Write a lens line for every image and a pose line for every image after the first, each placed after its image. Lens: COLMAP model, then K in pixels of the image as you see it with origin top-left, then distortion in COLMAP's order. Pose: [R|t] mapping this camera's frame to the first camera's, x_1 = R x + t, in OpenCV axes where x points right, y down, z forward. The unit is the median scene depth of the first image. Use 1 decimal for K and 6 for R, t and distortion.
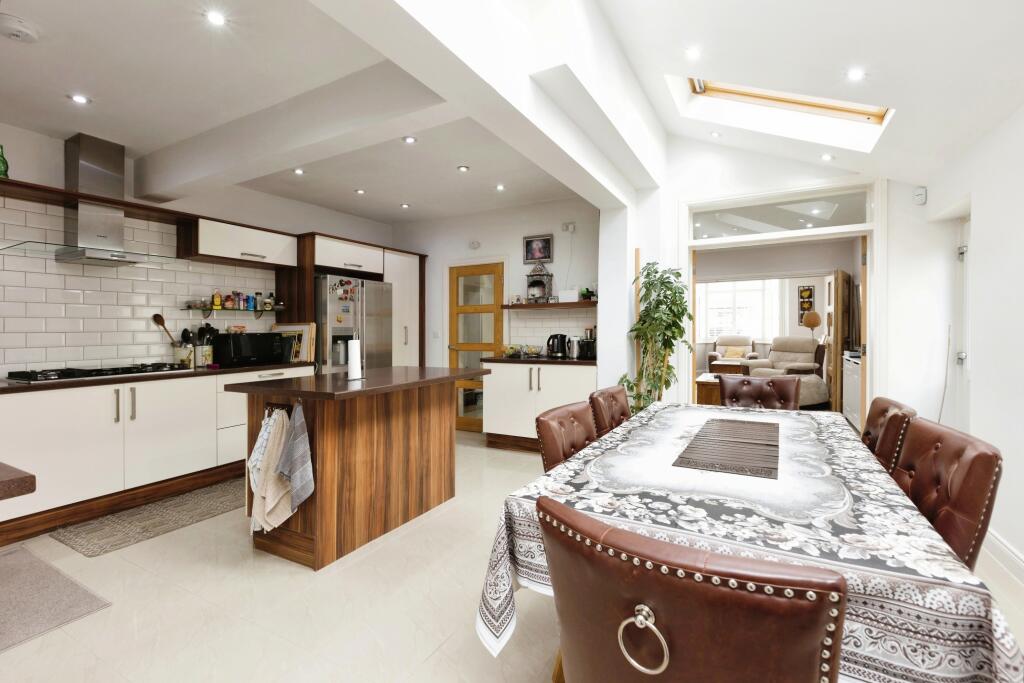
lens RADIAL K [[460.9, 0, 505.4], [0, 460.9, 334.6], [0, 0, 1]] dist [0.002857, 0.000098]
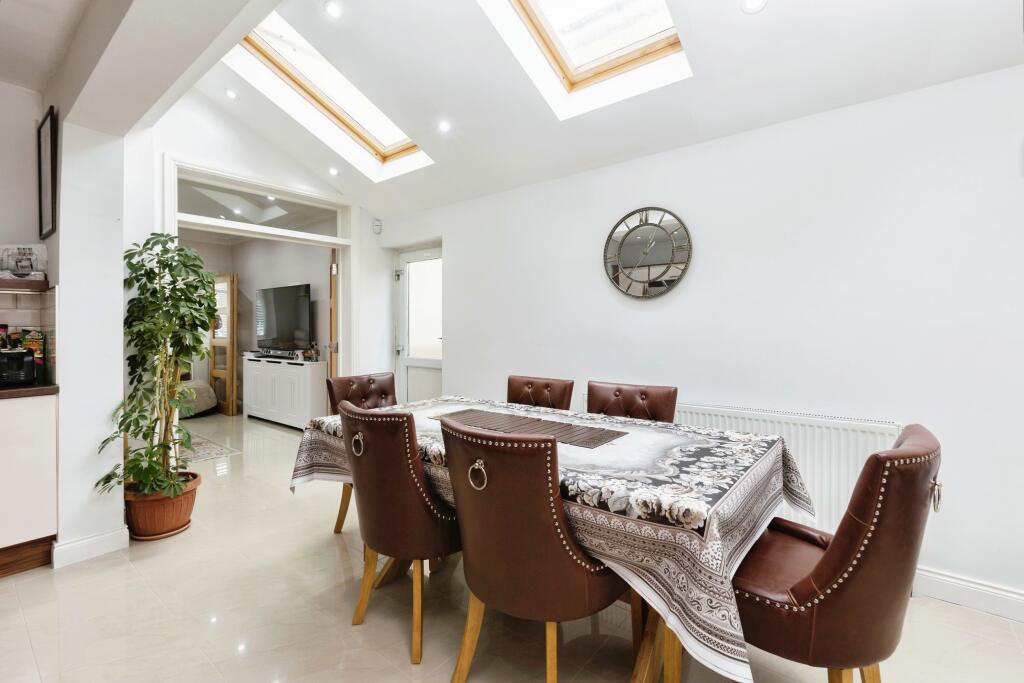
lens RADIAL K [[460.9, 0, 506.3], [0, 460.9, 333.2], [0, 0, 1]] dist [0.002857, 0.000098]
pose [[0.177190, -0.008409, 0.984141, -0.831943], [0.017287, 0.999836, 0.005431, -0.002022], [-0.984025, 0.016051, 0.177306, 1.095496]]
